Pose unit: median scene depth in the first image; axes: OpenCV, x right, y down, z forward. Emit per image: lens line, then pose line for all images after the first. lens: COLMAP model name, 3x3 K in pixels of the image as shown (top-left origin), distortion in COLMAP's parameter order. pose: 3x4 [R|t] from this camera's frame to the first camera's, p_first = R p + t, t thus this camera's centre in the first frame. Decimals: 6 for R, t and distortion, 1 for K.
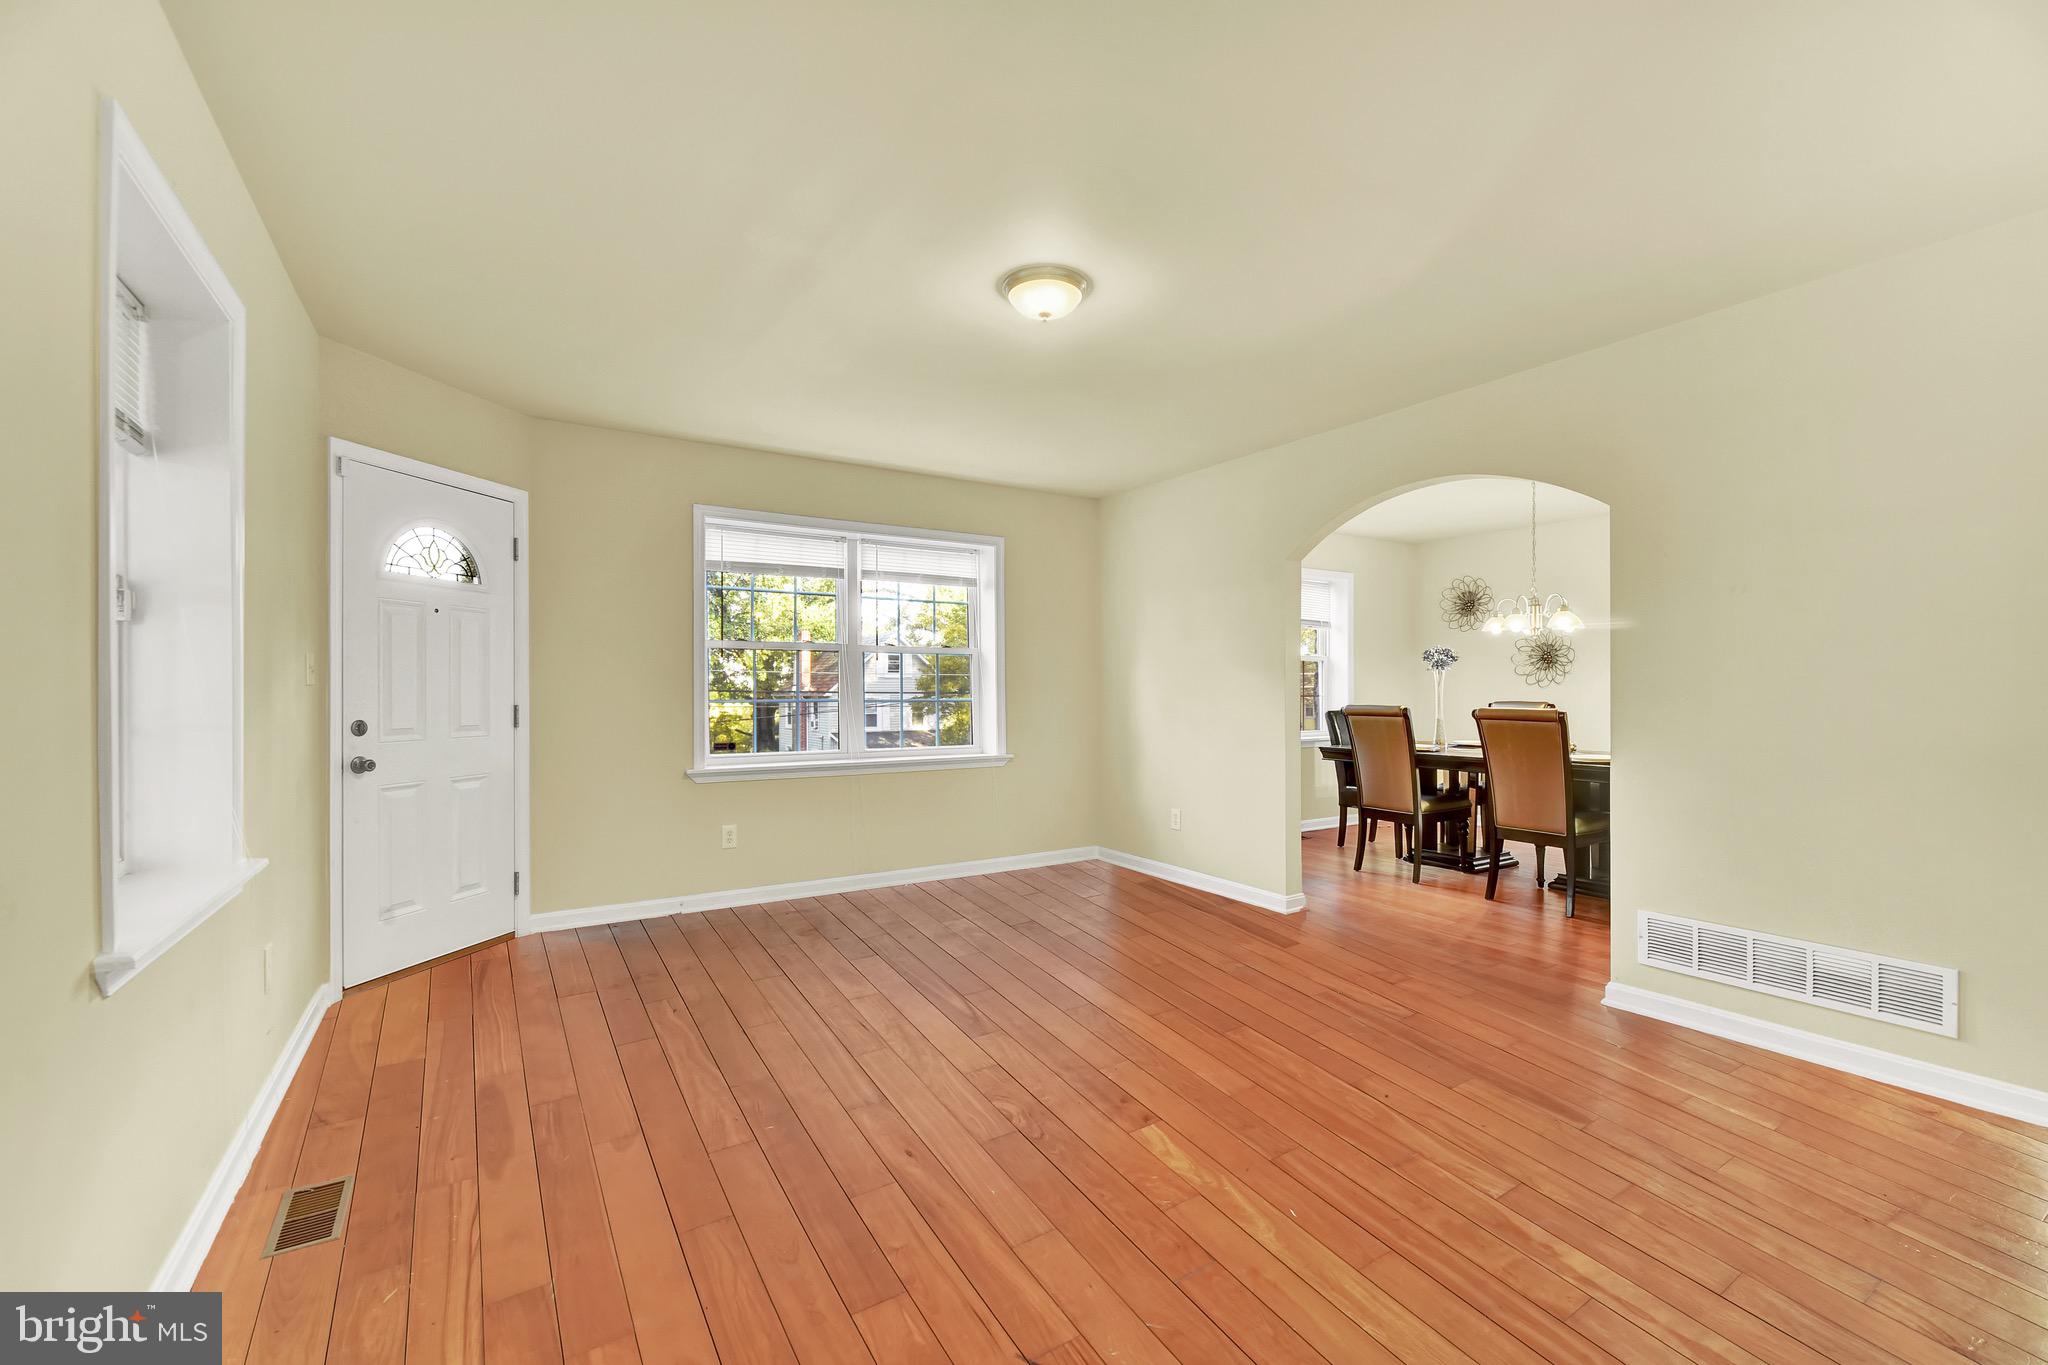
lens RADIAL K [[852.5, 0, 1024.0], [0, 852.5, 682.5], [0, 0, 1]] dist [-0.000361, -0.000031]
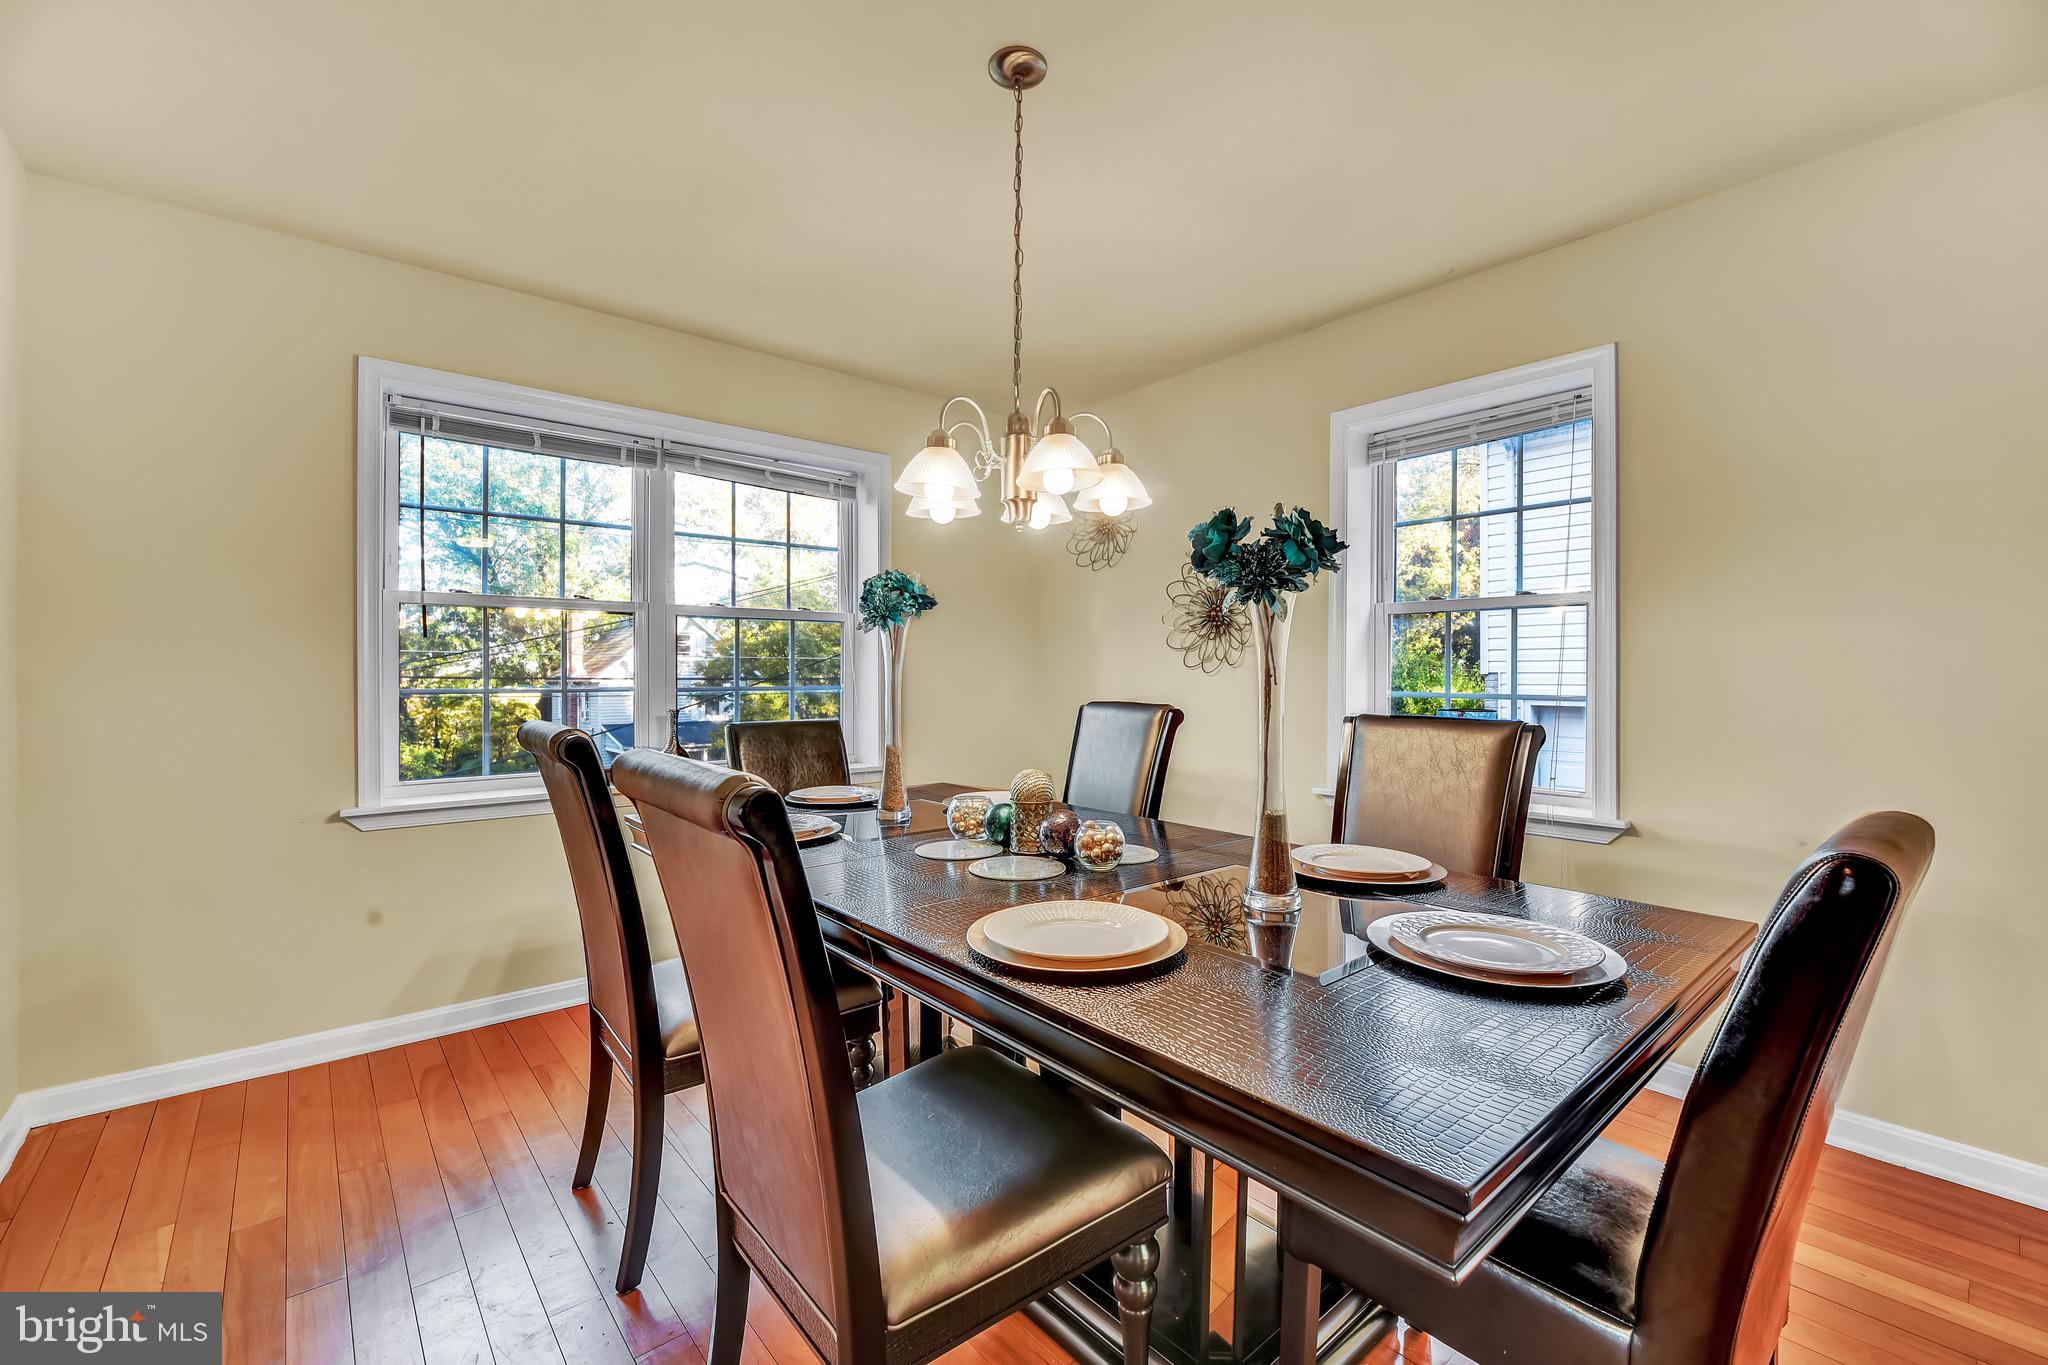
lens RADIAL K [[854.2, 0, 1022.3], [0, 854.2, 671.9], [0, 0, 1]] dist [0.000410, -0.000014]
pose [[0.990442, 0.002595, 0.137904, 0.481155], [-0.002983, 0.999992, 0.002605, 0.004964], [-0.137896, -0.002991, 0.990442, 0.564771]]
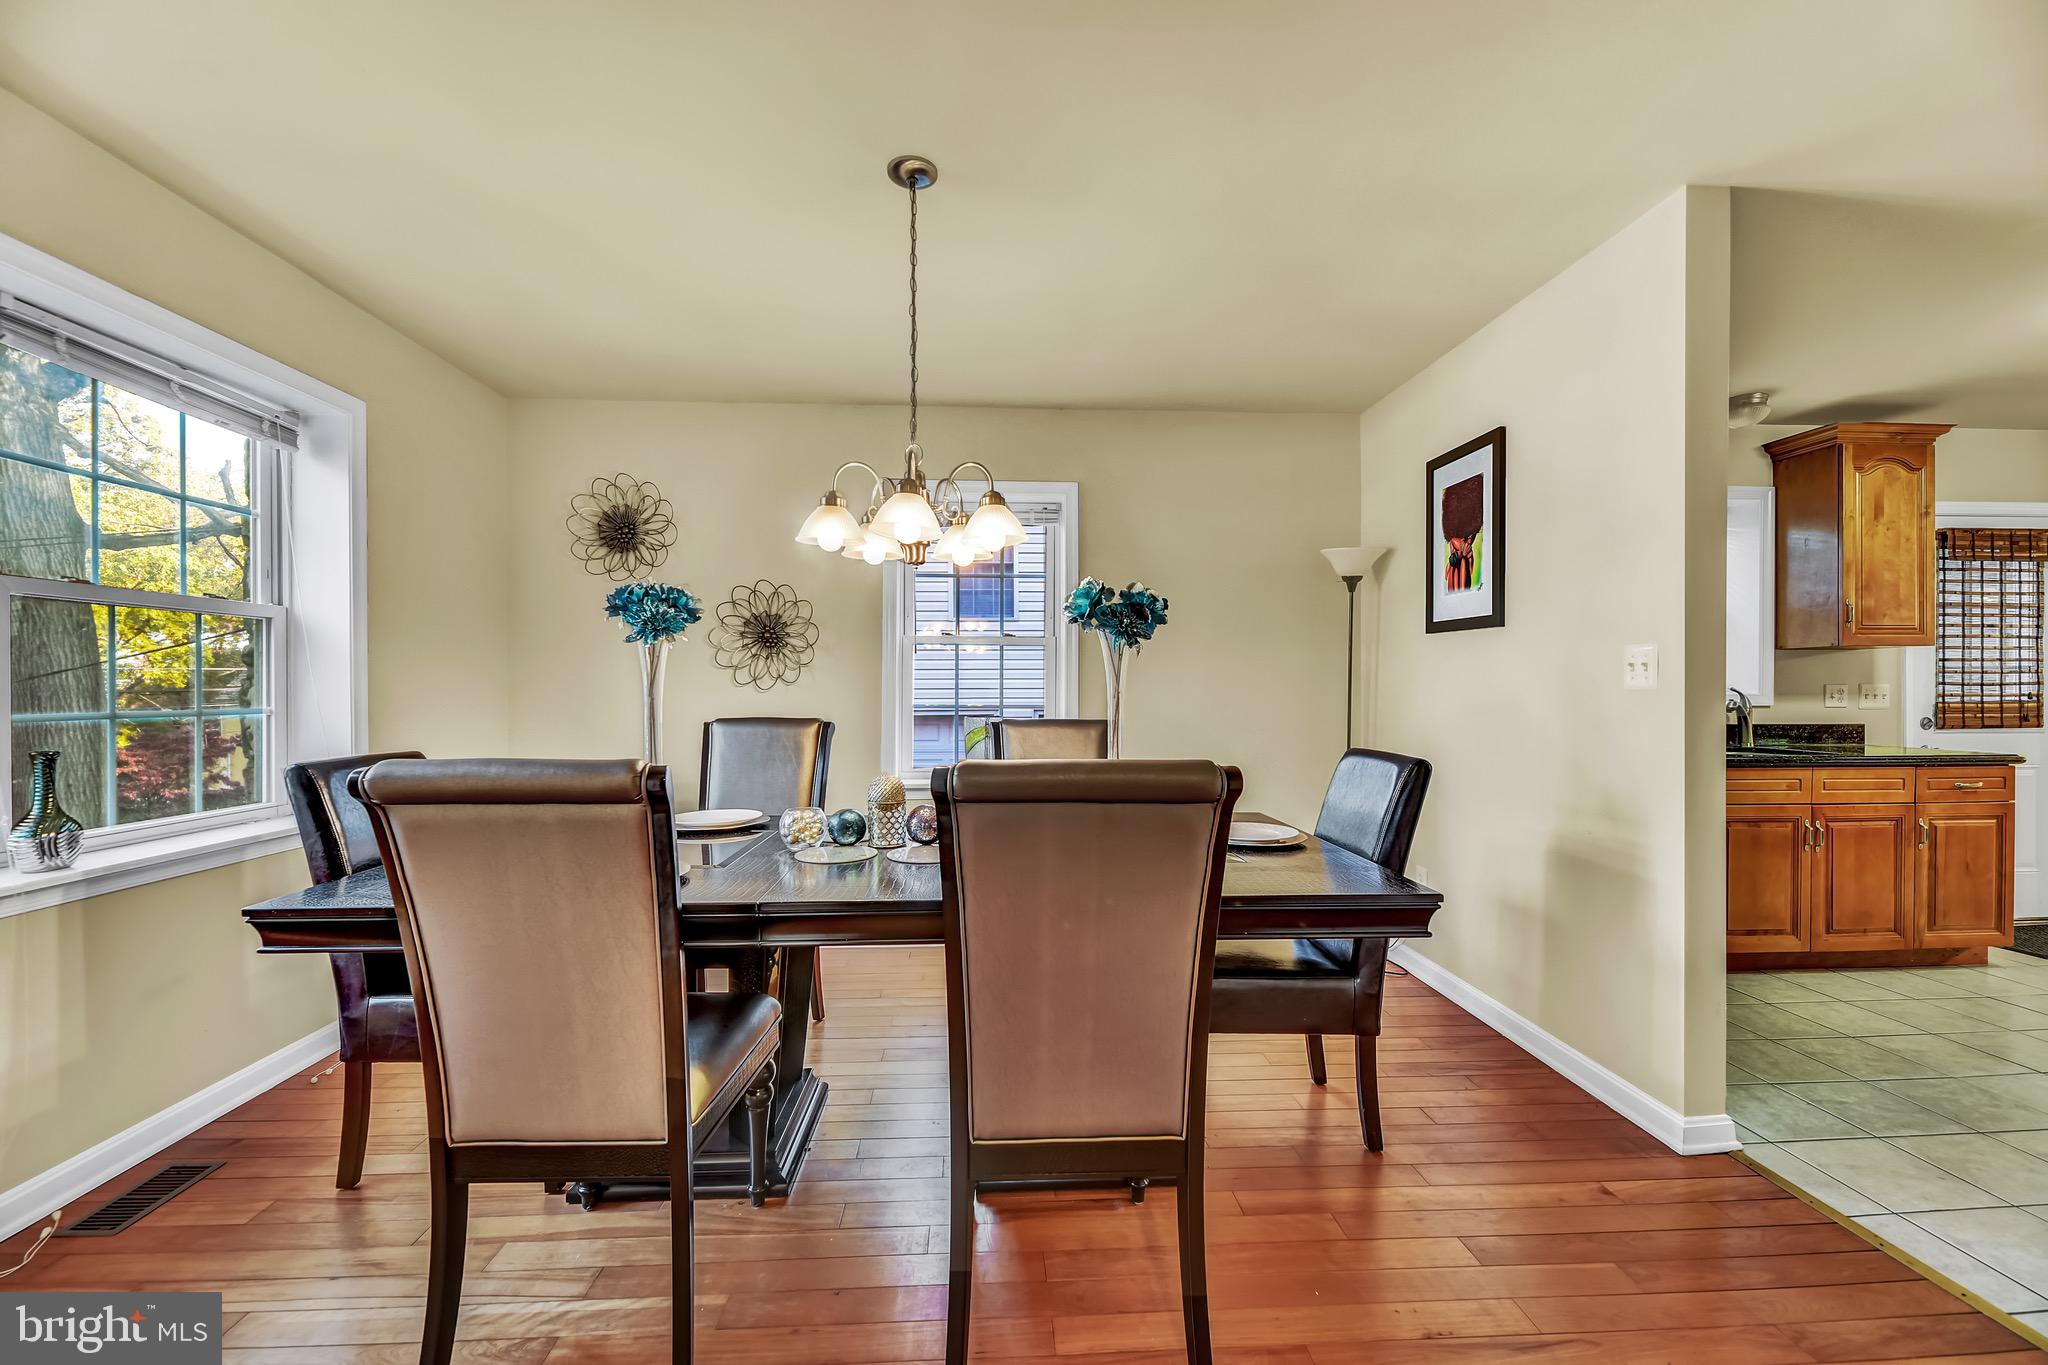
lens RADIAL K [[844.7, 0, 1030.7], [0, 844.7, 688.5], [0, 0, 1]] dist [-0.003721, -0.000832]
pose [[0.482604, 0.001591, 0.875837, 0.232199], [-0.006303, 0.999979, 0.001656, 0.003373], [-0.875816, -0.006319, 0.482604, 0.654639]]
